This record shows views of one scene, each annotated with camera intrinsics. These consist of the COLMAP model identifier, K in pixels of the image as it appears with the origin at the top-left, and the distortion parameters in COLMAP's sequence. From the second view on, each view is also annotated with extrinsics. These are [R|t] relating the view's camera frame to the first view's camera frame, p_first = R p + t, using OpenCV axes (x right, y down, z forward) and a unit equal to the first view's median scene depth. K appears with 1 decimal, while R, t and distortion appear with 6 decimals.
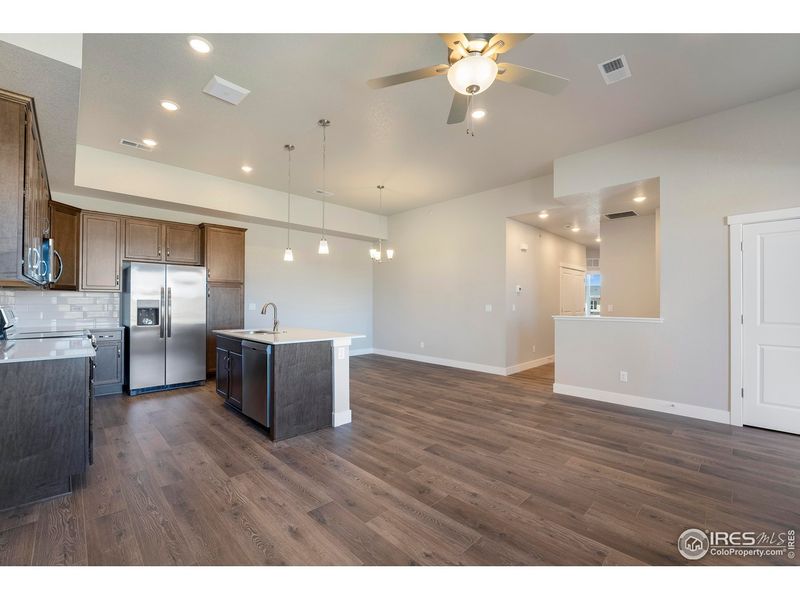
lens RADIAL K [[345.9, 0, 397.5], [0, 345.9, 301.3], [0, 0, 1]] dist [-0.011704, 0.001281]
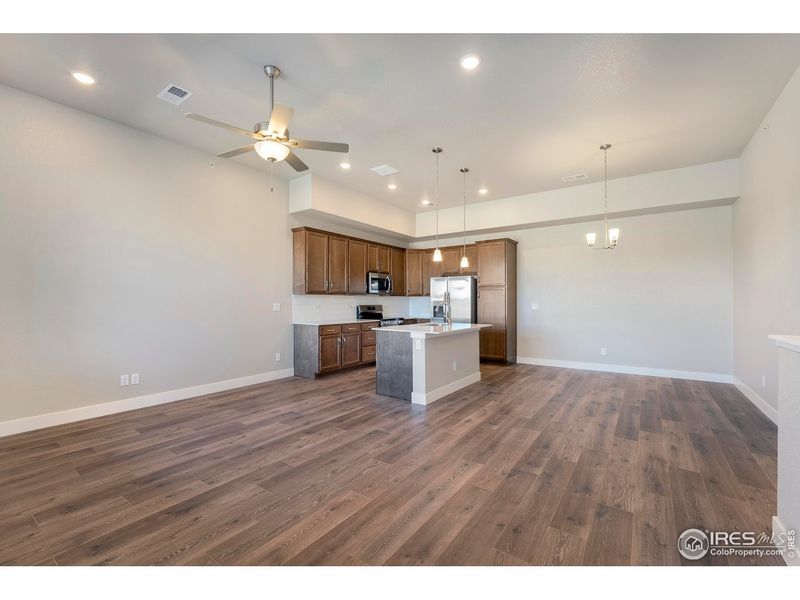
lens RADIAL K [[345.9, 0, 398.0], [0, 345.9, 297.6], [0, 0, 1]] dist [-0.011704, 0.001281]
pose [[0.173065, -0.018739, -0.984732, 1.589000], [0.003338, 0.999824, -0.018439, 0.018687], [0.984905, -0.000096, 0.173097, 1.139790]]
